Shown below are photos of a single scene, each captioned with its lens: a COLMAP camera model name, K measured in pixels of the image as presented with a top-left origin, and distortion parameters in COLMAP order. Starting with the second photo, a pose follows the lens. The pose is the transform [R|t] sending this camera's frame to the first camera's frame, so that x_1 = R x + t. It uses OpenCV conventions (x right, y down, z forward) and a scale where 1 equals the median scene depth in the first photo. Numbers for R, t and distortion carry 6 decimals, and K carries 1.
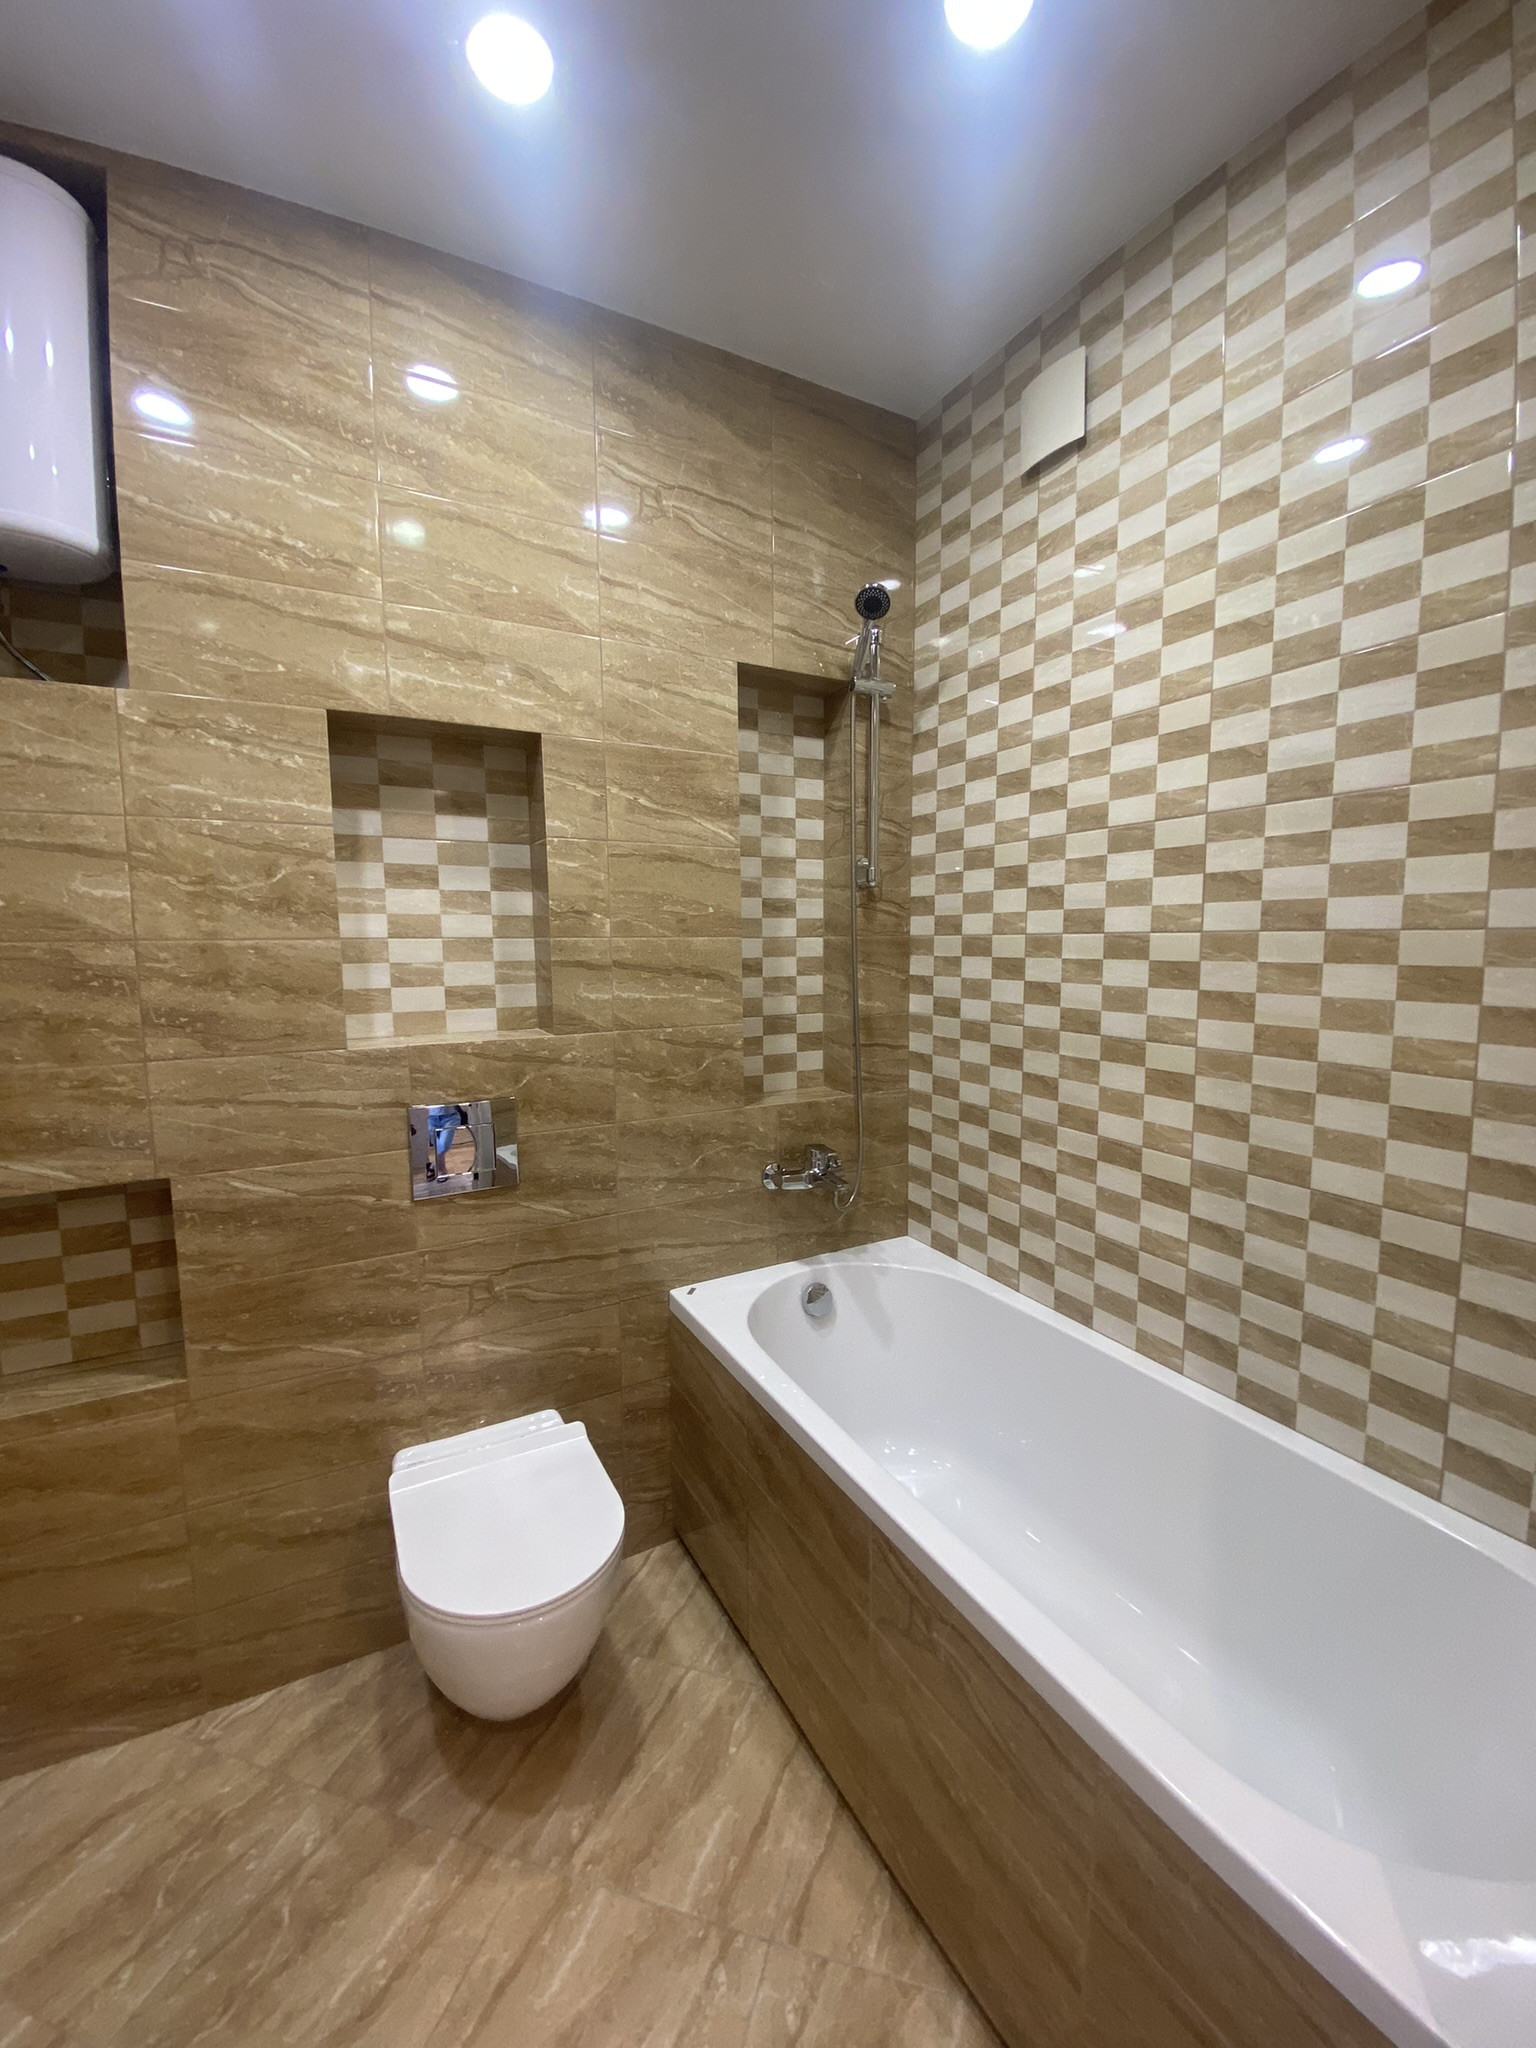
lens RADIAL K [[794.0, 0, 768.7], [0, 794.0, 1029.0], [0, 0, 1]] dist [0.001731, -0.021704]
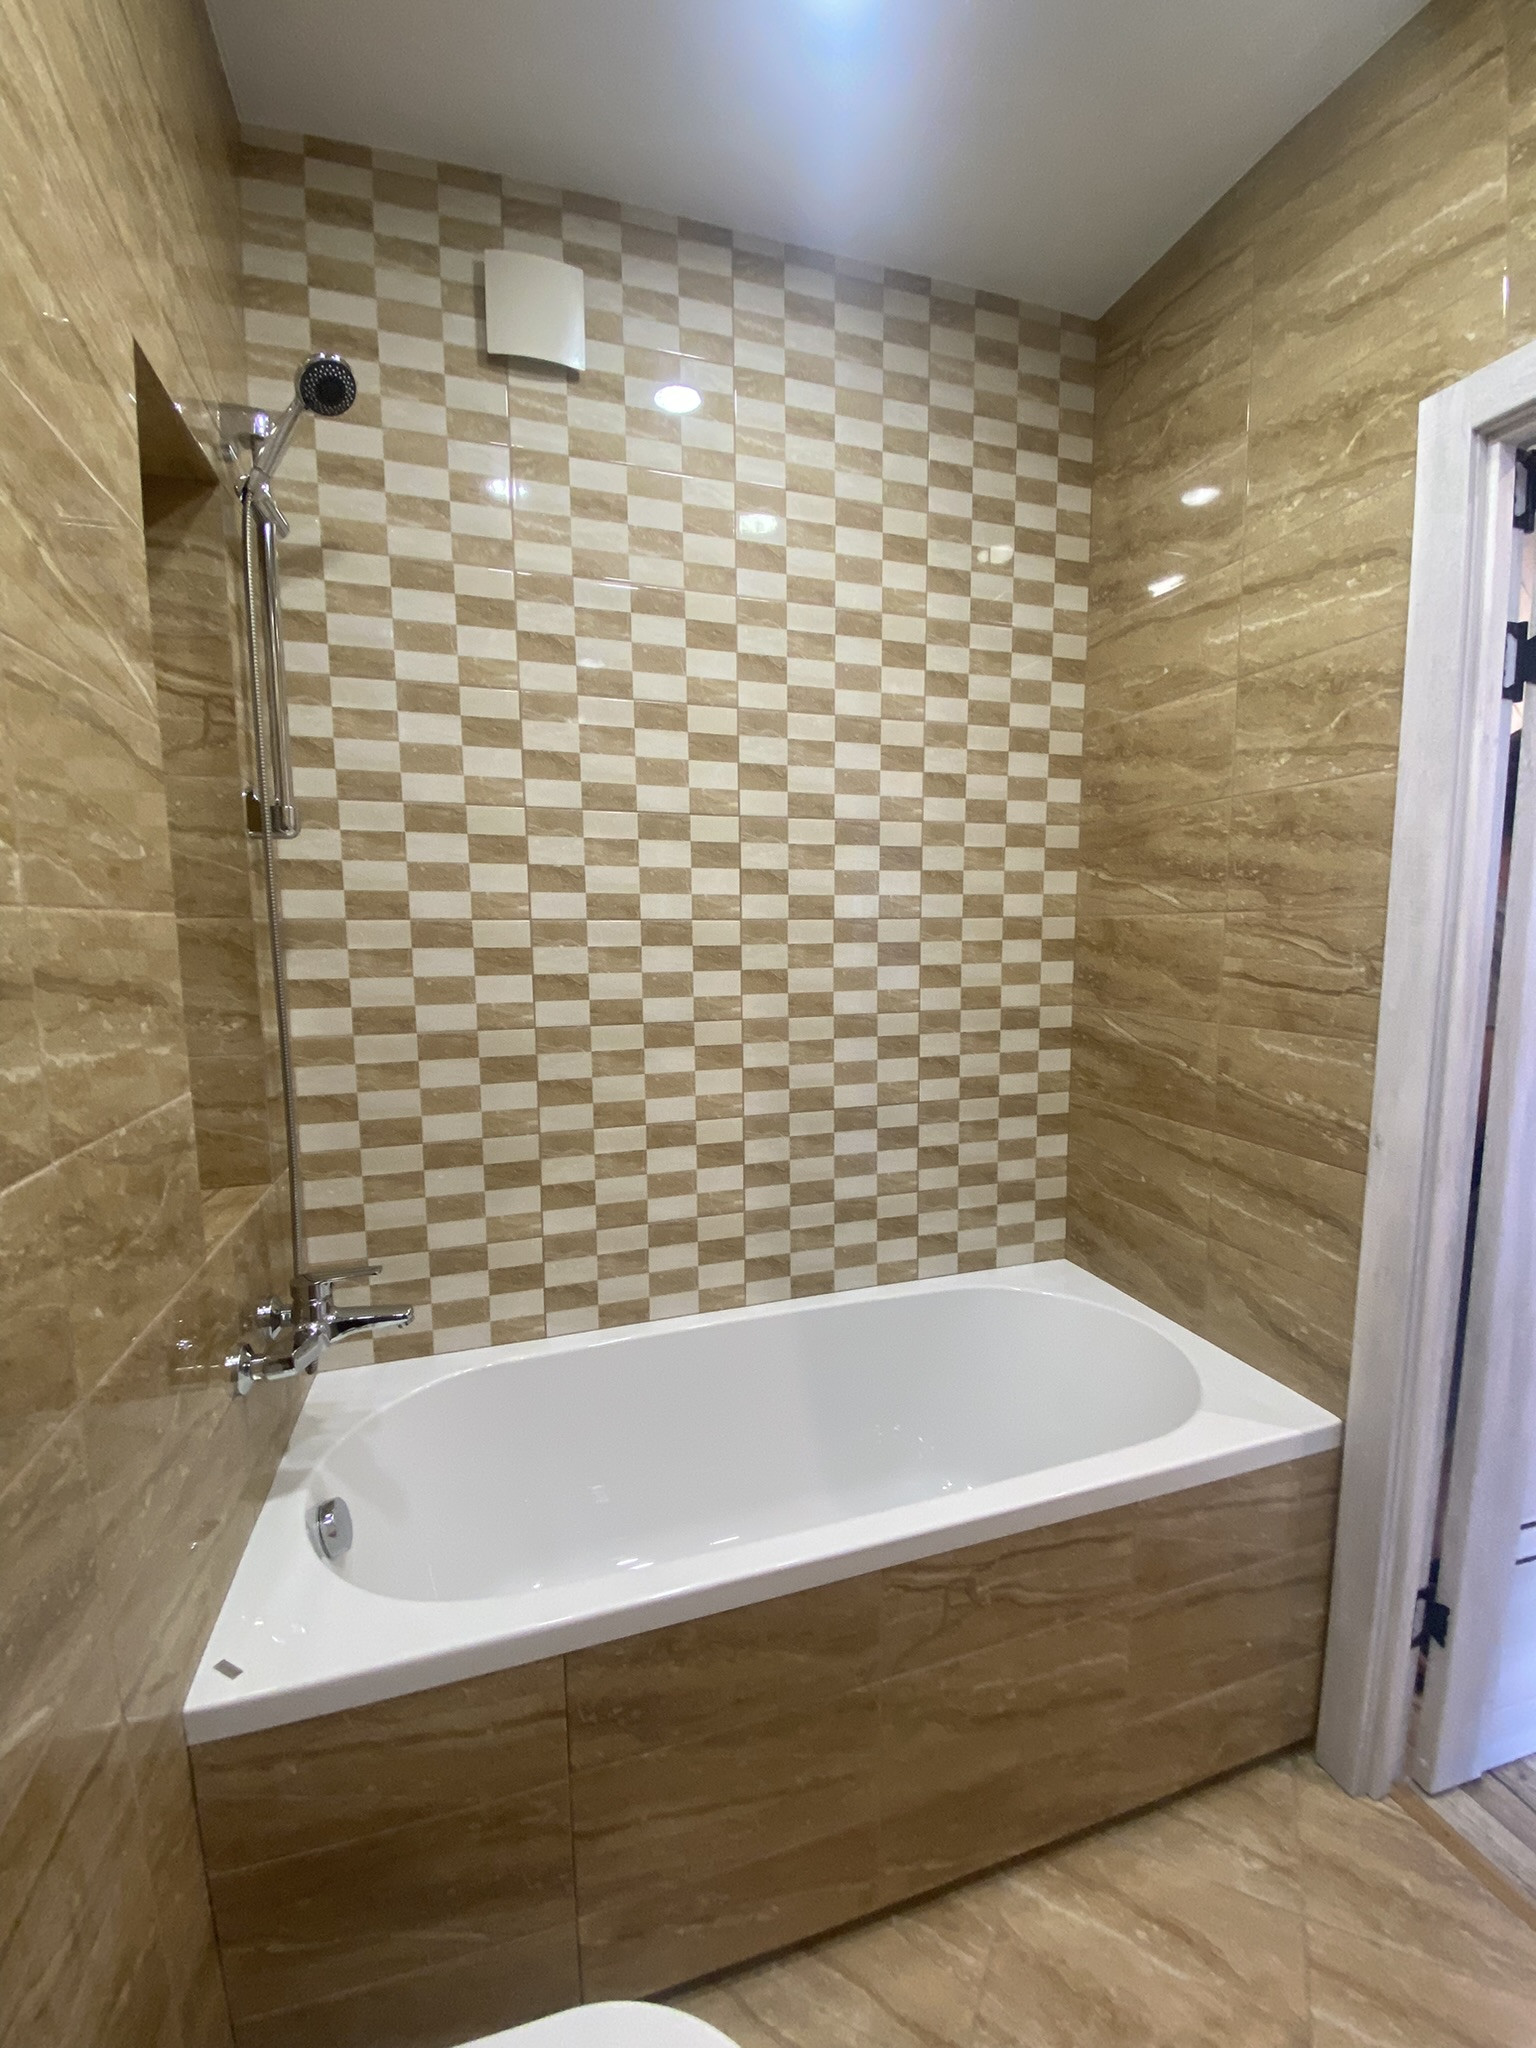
lens RADIAL K [[823.1, 0, 772.0], [0, 823.1, 1023.1], [0, 0, 1]] dist [0.008821, -0.016363]
pose [[0.178087, -0.107592, 0.978115, -0.562656], [0.112596, 0.989704, 0.088367, -0.065677], [-0.977552, 0.094395, 0.188367, 0.664634]]
